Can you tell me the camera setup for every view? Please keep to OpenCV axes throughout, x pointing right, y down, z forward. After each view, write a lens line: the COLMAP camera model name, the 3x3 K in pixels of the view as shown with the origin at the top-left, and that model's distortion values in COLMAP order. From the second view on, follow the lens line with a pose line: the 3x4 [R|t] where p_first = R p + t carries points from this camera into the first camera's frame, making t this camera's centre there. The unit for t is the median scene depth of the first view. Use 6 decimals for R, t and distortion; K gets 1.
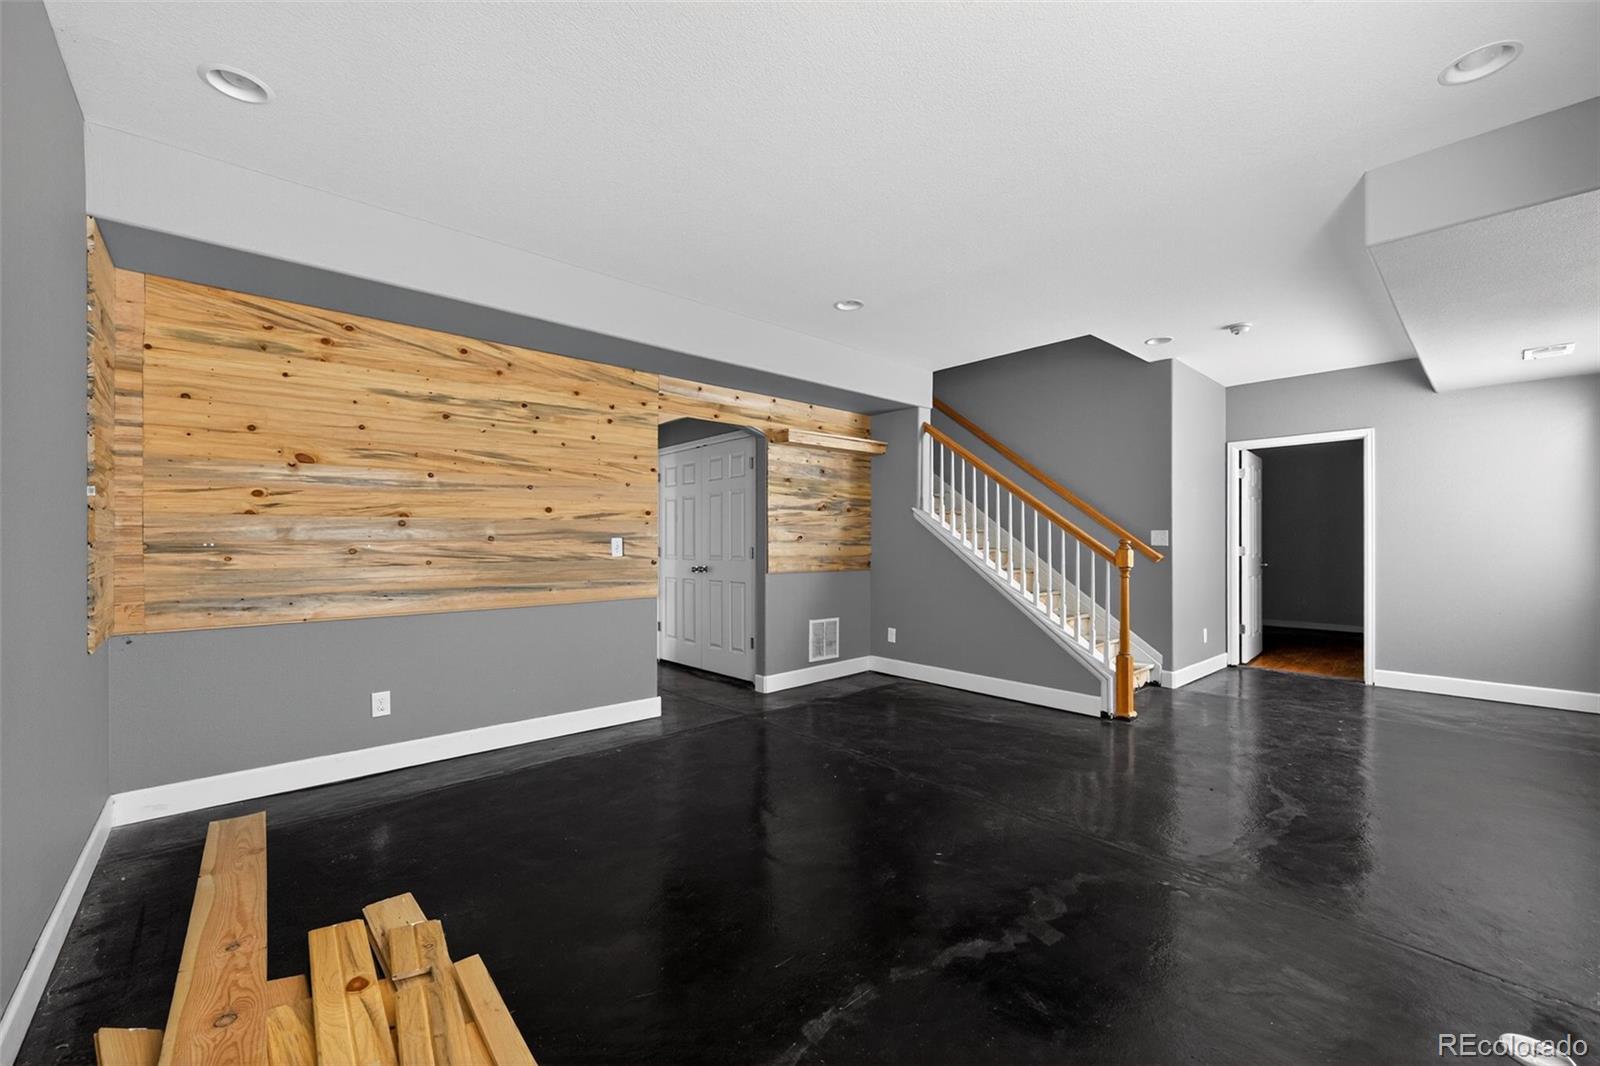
lens RADIAL K [[640.6, 0, 800.4], [0, 640.6, 540.6], [0, 0, 1]] dist [-0.000481, -0.000078]
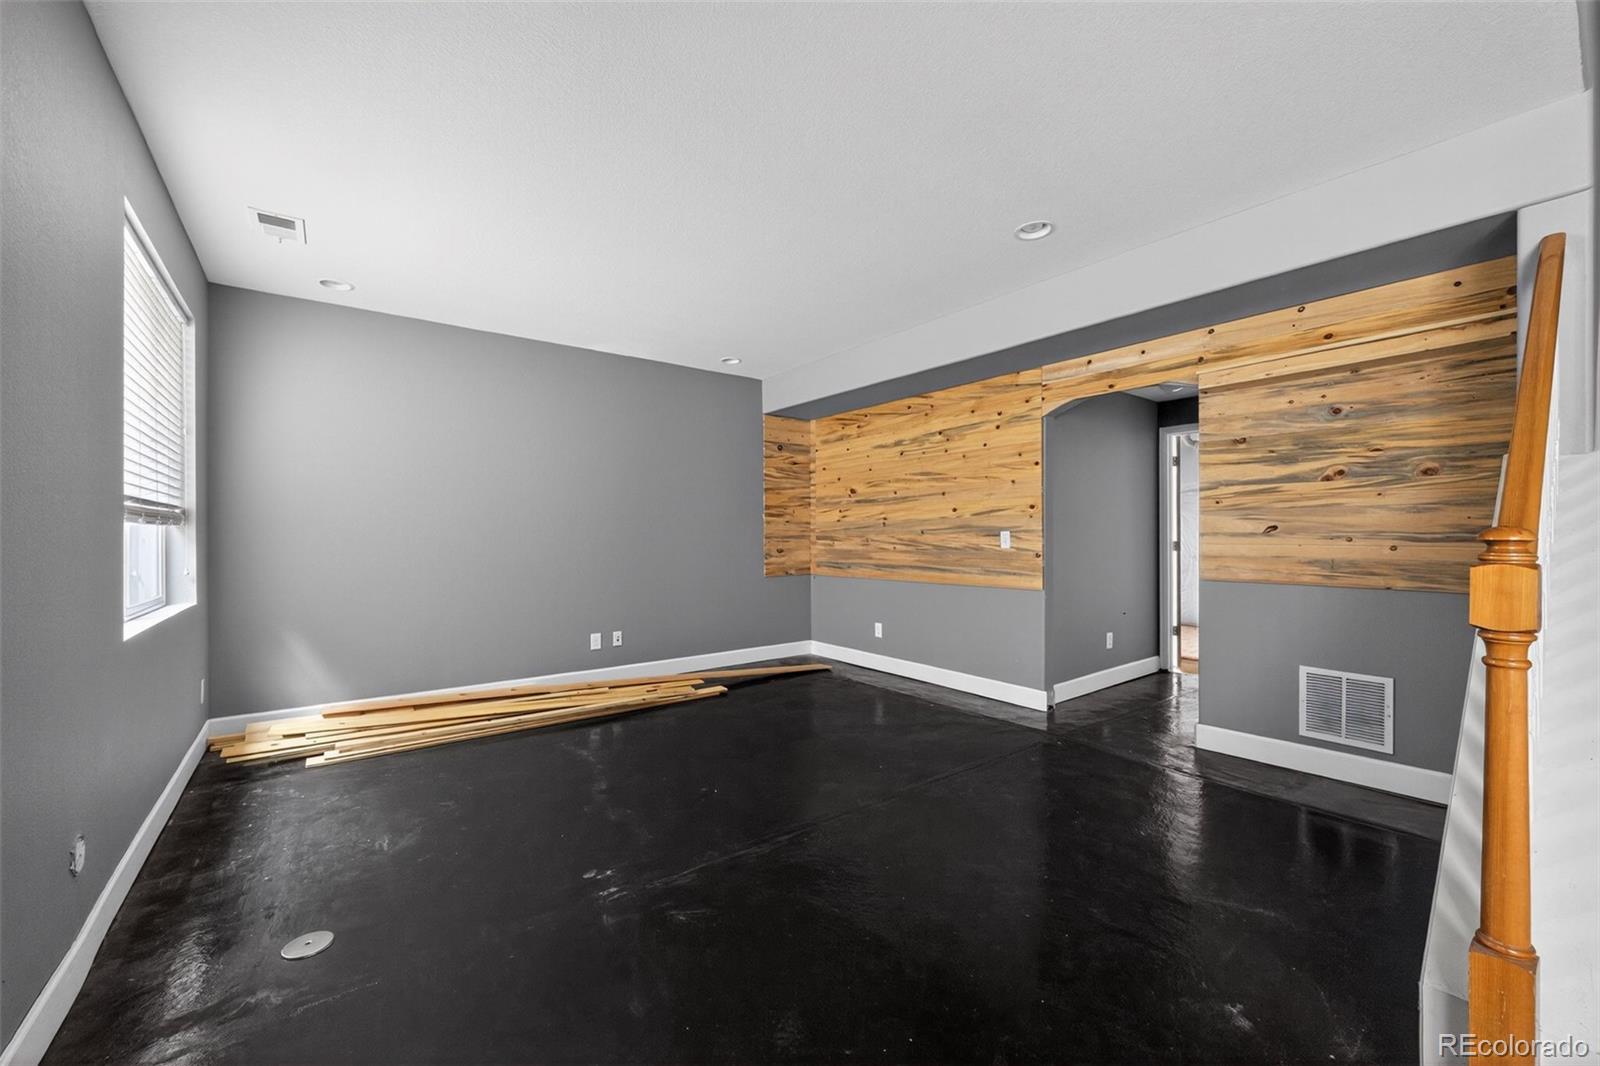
lens RADIAL K [[640.6, 0, 802.1], [0, 640.6, 535.9], [0, 0, 1]] dist [-0.000481, -0.000078]
pose [[-0.090124, 0.001609, -0.995929, 0.838668], [0.003058, 0.999994, 0.001339, 0.000940], [0.995926, -0.002925, -0.090129, 0.754052]]
